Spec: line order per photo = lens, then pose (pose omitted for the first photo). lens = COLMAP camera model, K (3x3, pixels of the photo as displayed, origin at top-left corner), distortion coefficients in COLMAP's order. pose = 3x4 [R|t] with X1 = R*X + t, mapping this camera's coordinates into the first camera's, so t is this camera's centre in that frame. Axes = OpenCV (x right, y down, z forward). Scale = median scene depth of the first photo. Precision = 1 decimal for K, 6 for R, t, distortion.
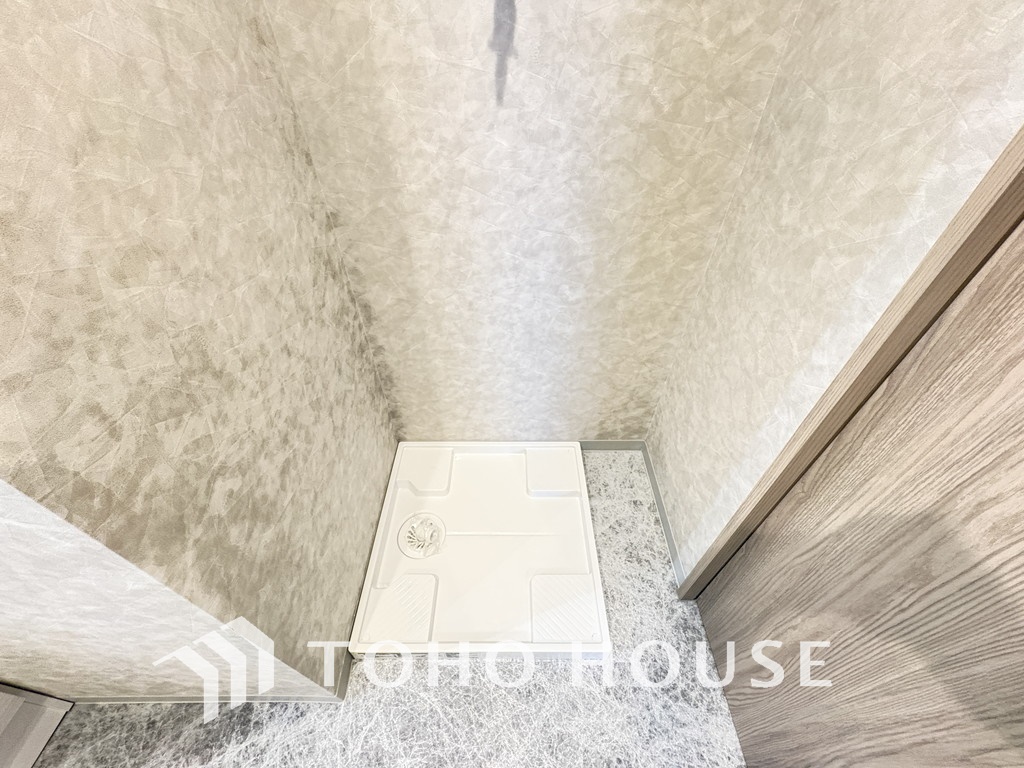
lens RADIAL K [[408.6, 0, 512.2], [0, 408.6, 386.5], [0, 0, 1]] dist [-0.001784, 0.000383]
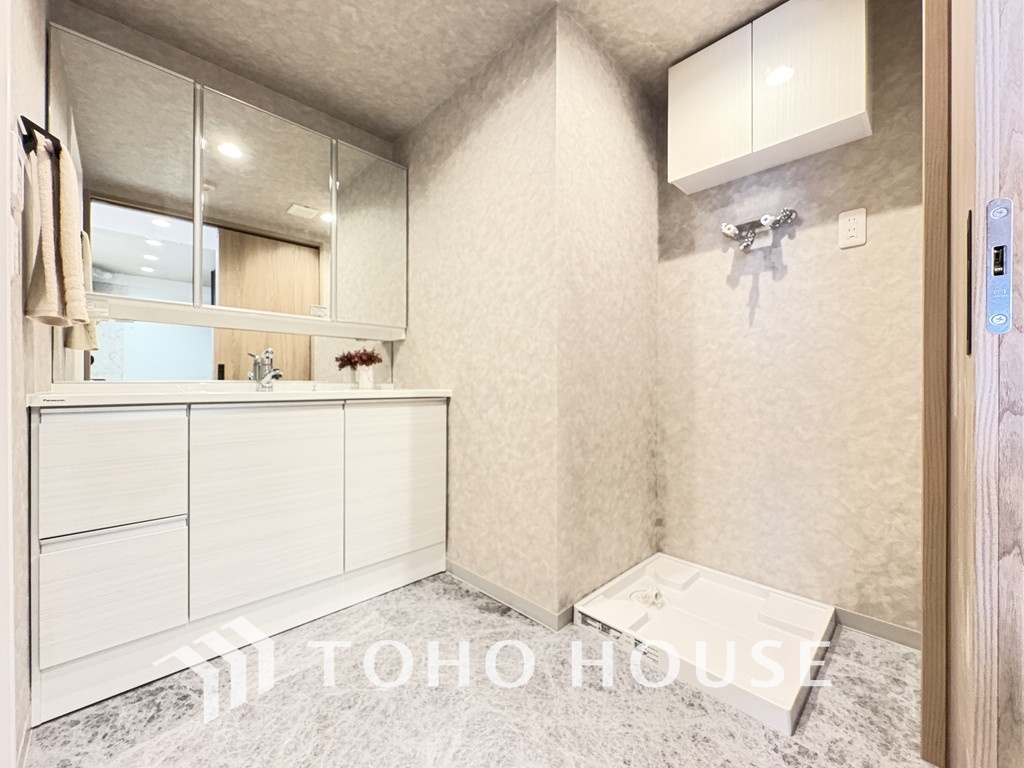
lens RADIAL K [[408.6, 0, 509.5], [0, 408.6, 381.7], [0, 0, 1]] dist [-0.001784, 0.000383]
pose [[0.692456, 0.002503, -0.721456, 0.452130], [-0.498559, 0.724471, -0.476005, 0.819318], [0.521482, 0.689301, 0.502912, -0.367786]]
